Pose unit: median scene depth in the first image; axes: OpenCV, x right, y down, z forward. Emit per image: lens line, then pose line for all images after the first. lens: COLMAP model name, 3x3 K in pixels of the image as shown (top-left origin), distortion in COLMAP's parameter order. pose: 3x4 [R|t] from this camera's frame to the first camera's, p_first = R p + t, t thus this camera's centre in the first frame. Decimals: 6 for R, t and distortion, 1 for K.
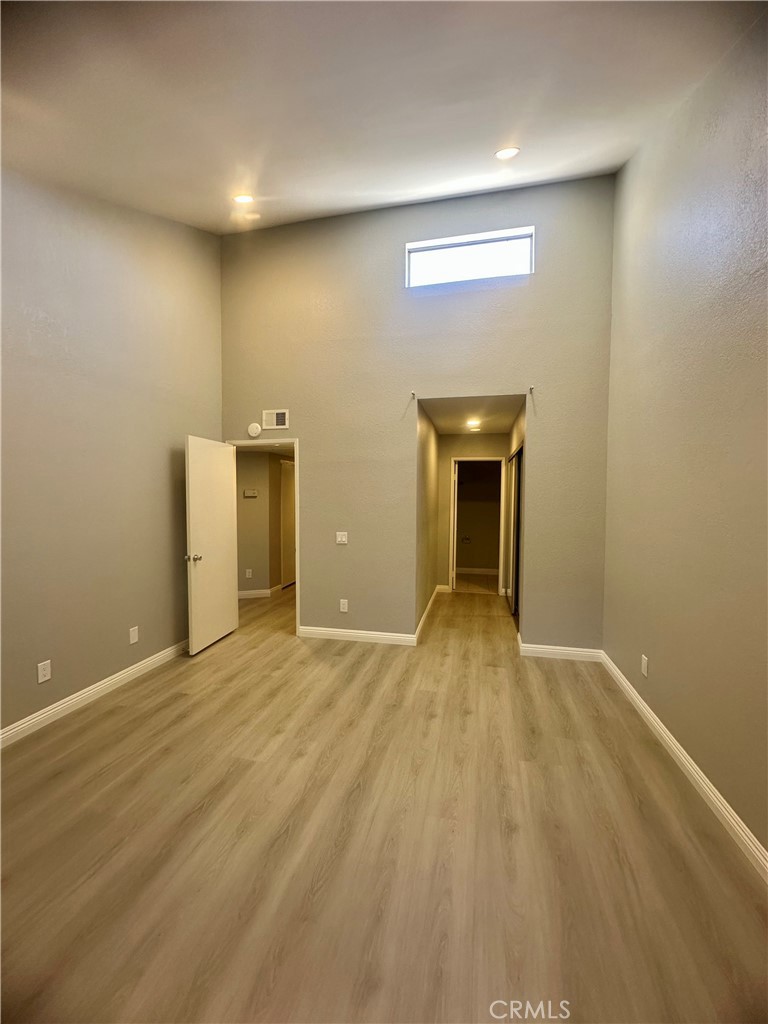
lens RADIAL K [[406.7, 0, 382.6], [0, 406.7, 510.1], [0, 0, 1]] dist [-0.006069, 0.000230]
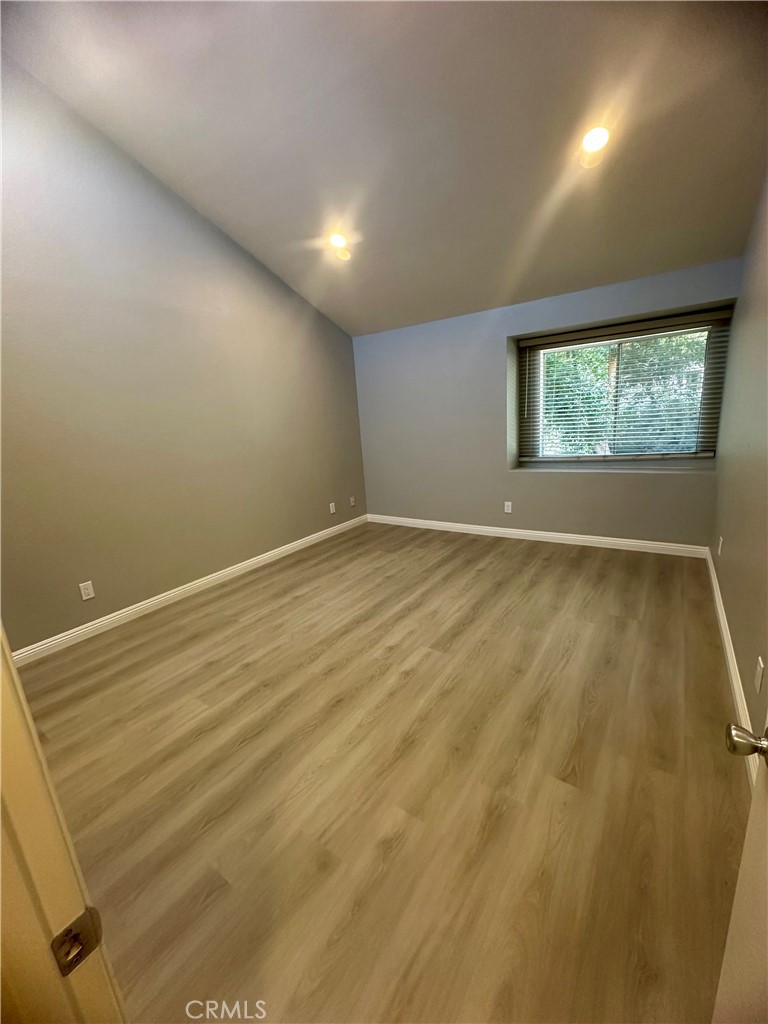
lens RADIAL K [[406.7, 0, 383.6], [0, 406.7, 513.0], [0, 0, 1]] dist [-0.006069, 0.000230]
pose [[-0.926383, -0.029526, 0.375424, -0.529617], [0.080162, 0.958612, 0.273197, -0.055963], [-0.367953, 0.283180, -0.885675, 1.688739]]
